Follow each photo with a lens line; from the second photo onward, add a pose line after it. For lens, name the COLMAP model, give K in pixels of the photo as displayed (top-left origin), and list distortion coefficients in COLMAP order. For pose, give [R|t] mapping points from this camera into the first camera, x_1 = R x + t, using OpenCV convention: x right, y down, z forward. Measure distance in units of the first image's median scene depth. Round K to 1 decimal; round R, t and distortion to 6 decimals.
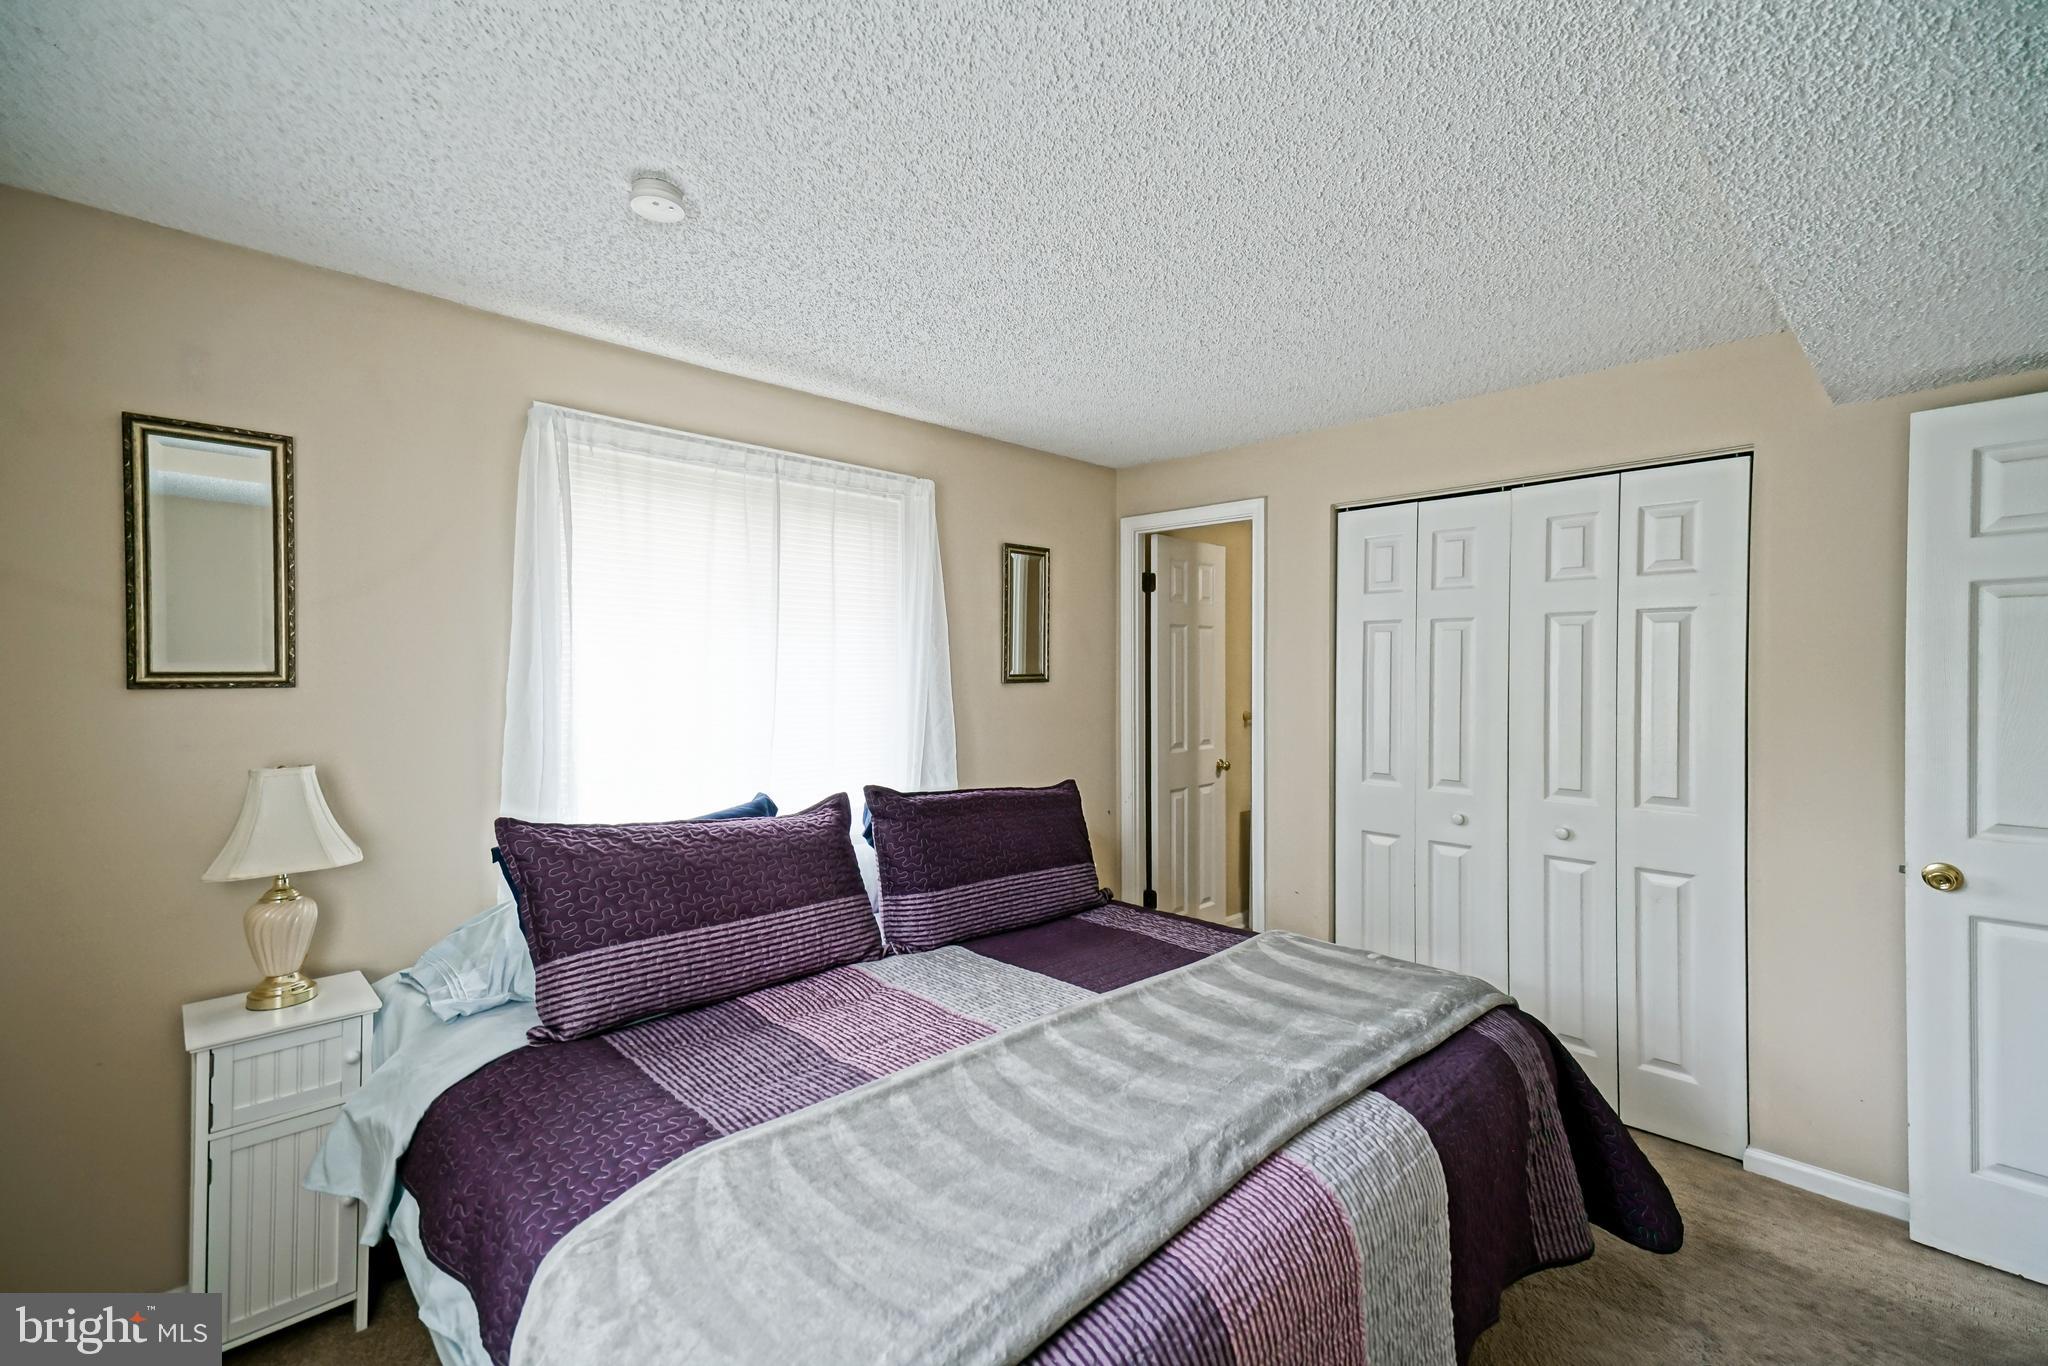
lens RADIAL K [[912.2, 0, 1014.8], [0, 912.2, 670.1], [0, 0, 1]] dist [0.043526, -0.003762]
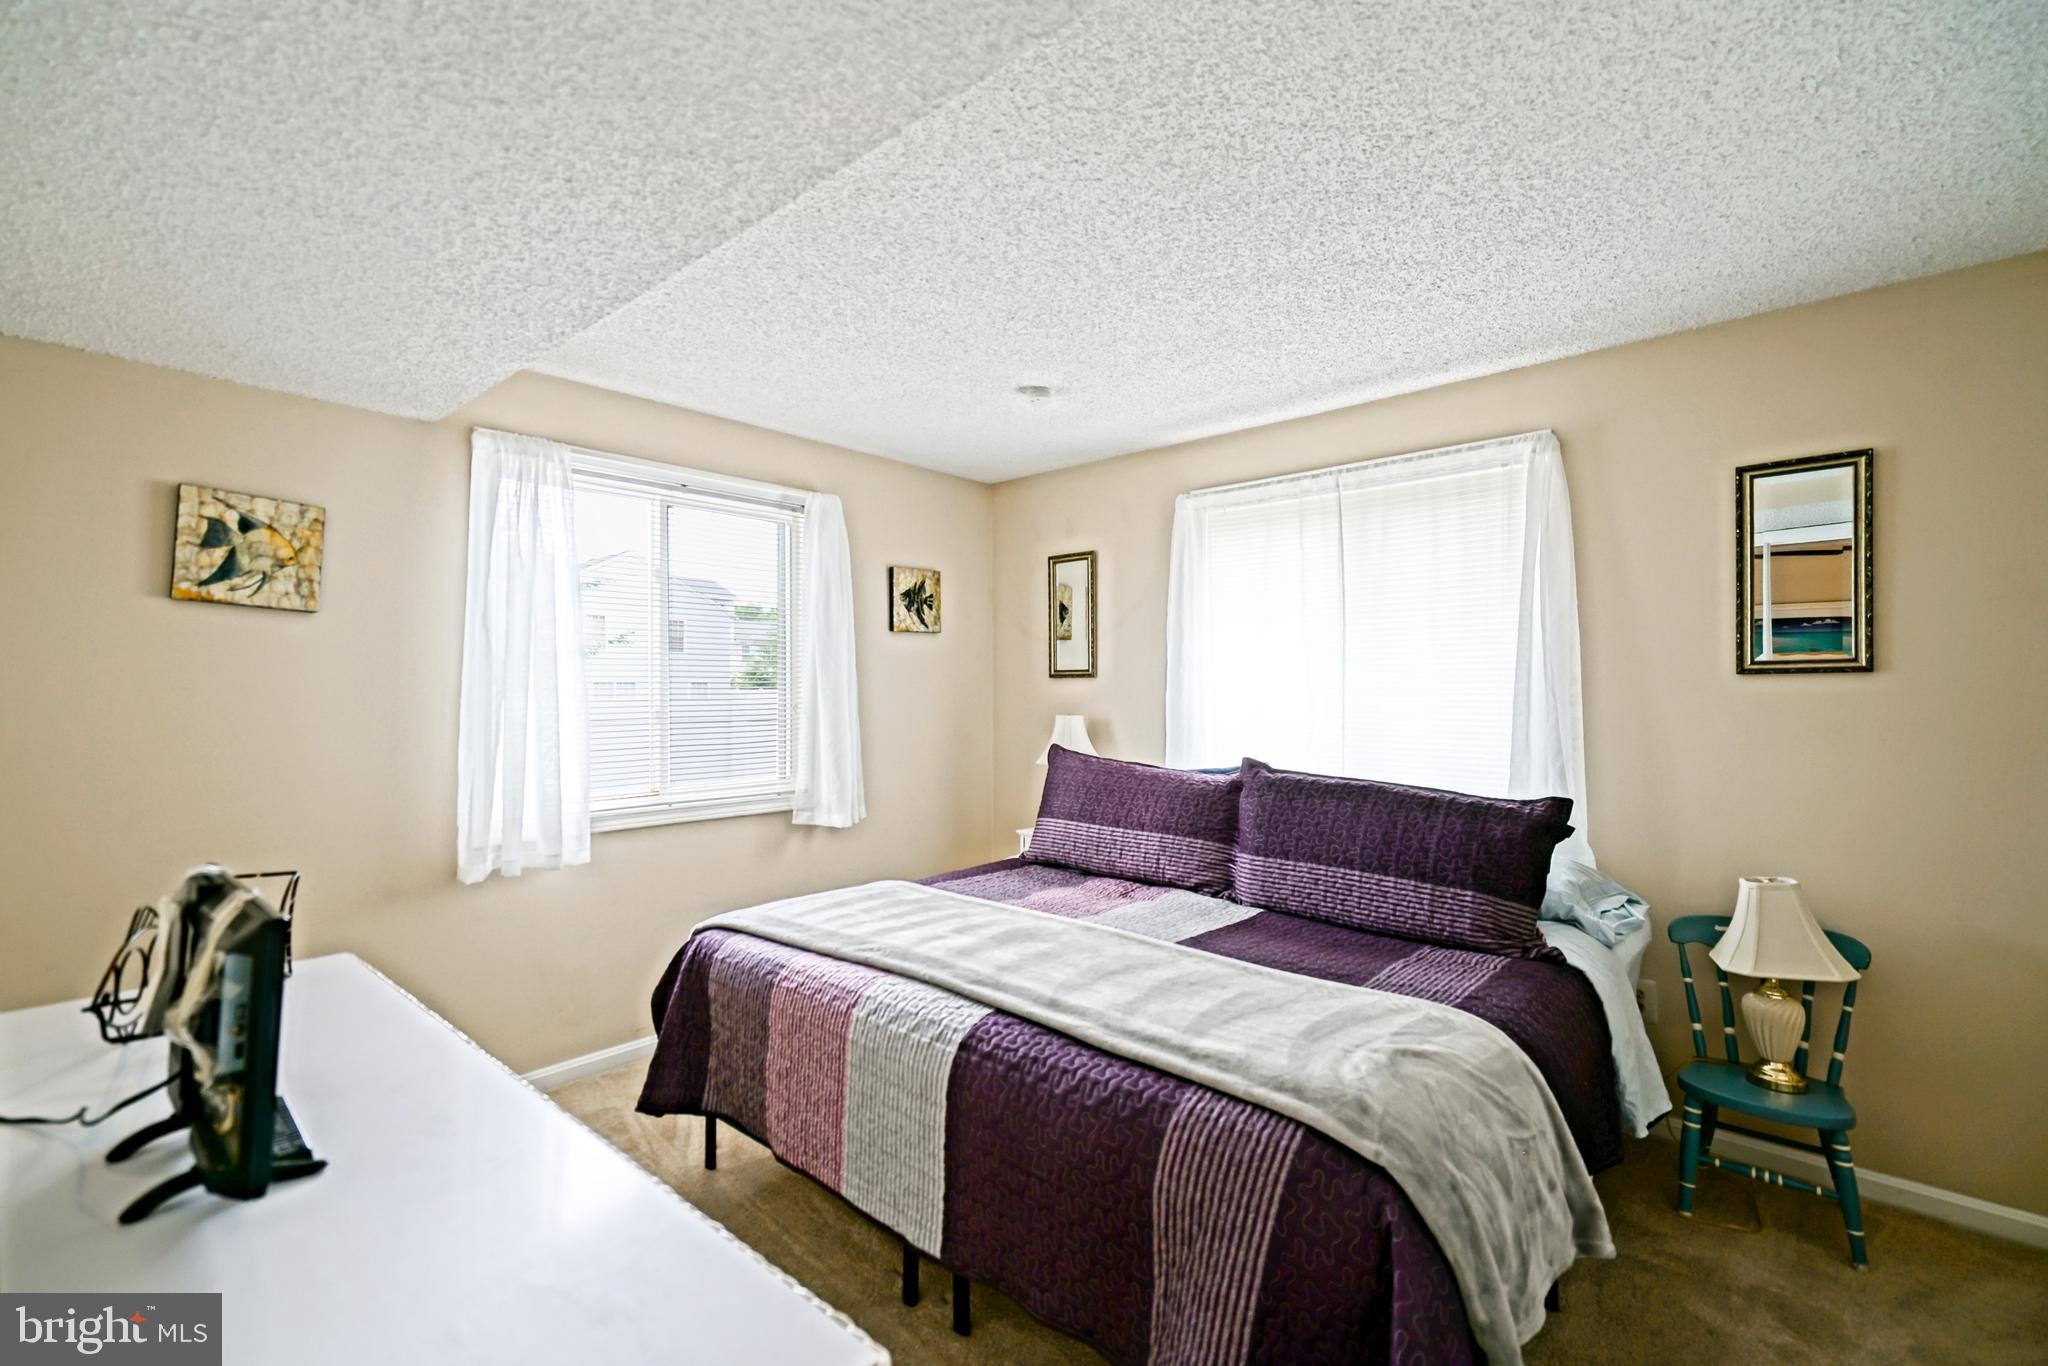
lens RADIAL K [[912.2, 0, 1027.9], [0, 912.2, 690.6], [0, 0, 1]] dist [0.043526, -0.003762]
pose [[0.046205, -0.003502, -0.998926, 0.943486], [-0.005872, 0.999976, -0.003778, 0.047239], [0.998915, 0.006040, 0.046184, 0.625010]]
